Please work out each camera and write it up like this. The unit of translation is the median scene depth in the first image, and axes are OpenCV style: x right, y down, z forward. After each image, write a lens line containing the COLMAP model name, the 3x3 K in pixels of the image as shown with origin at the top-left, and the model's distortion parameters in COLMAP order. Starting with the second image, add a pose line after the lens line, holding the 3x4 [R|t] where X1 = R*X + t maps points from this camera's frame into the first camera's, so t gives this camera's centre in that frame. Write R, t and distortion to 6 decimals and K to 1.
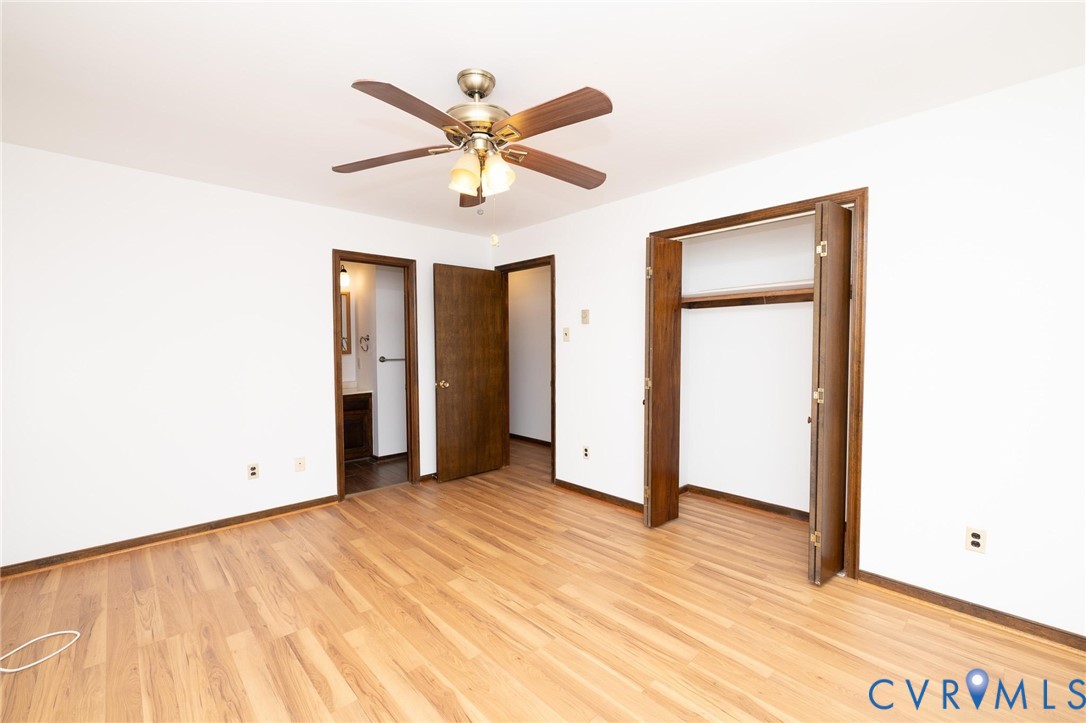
lens RADIAL K [[452.9, 0, 543.0], [0, 452.9, 361.5], [0, 0, 1]] dist [-0.001765, -0.000450]
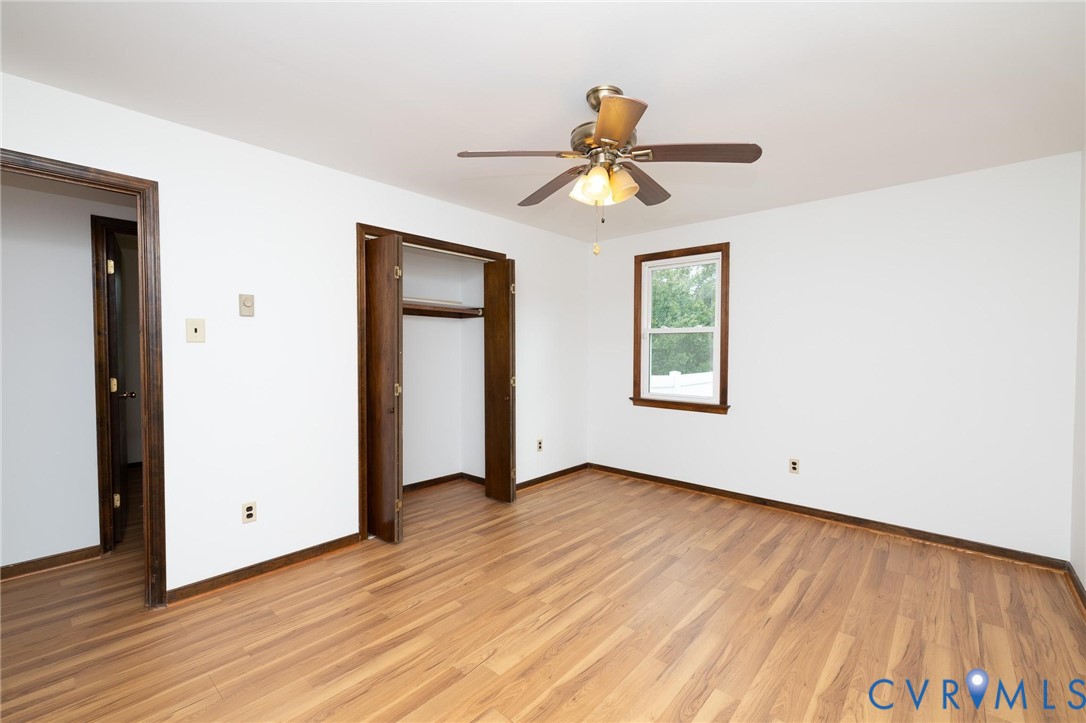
lens RADIAL K [[468.0, 0, 538.5], [0, 468.0, 365.9], [0, 0, 1]] dist [-0.000906, 0.000066]
pose [[-0.086880, -0.030971, 0.995737, -0.979747], [0.036696, 0.998739, 0.034266, -0.031845], [-0.995543, 0.039517, -0.085634, 1.010618]]
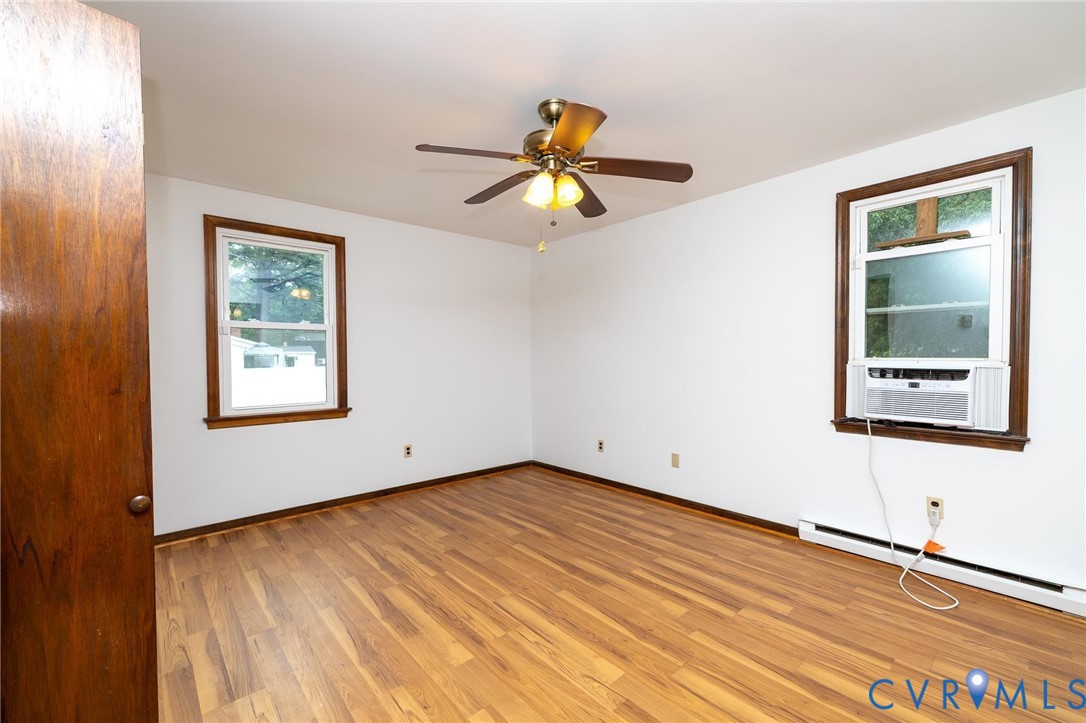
lens RADIAL K [[461.6, 0, 549.5], [0, 461.6, 364.5], [0, 0, 1]] dist [0.001048, -0.000011]
pose [[-0.999803, 0.012753, 0.015192, -0.115483], [0.013654, 0.998060, 0.060744, -0.042431], [-0.014388, 0.060939, -0.998038, 1.745951]]
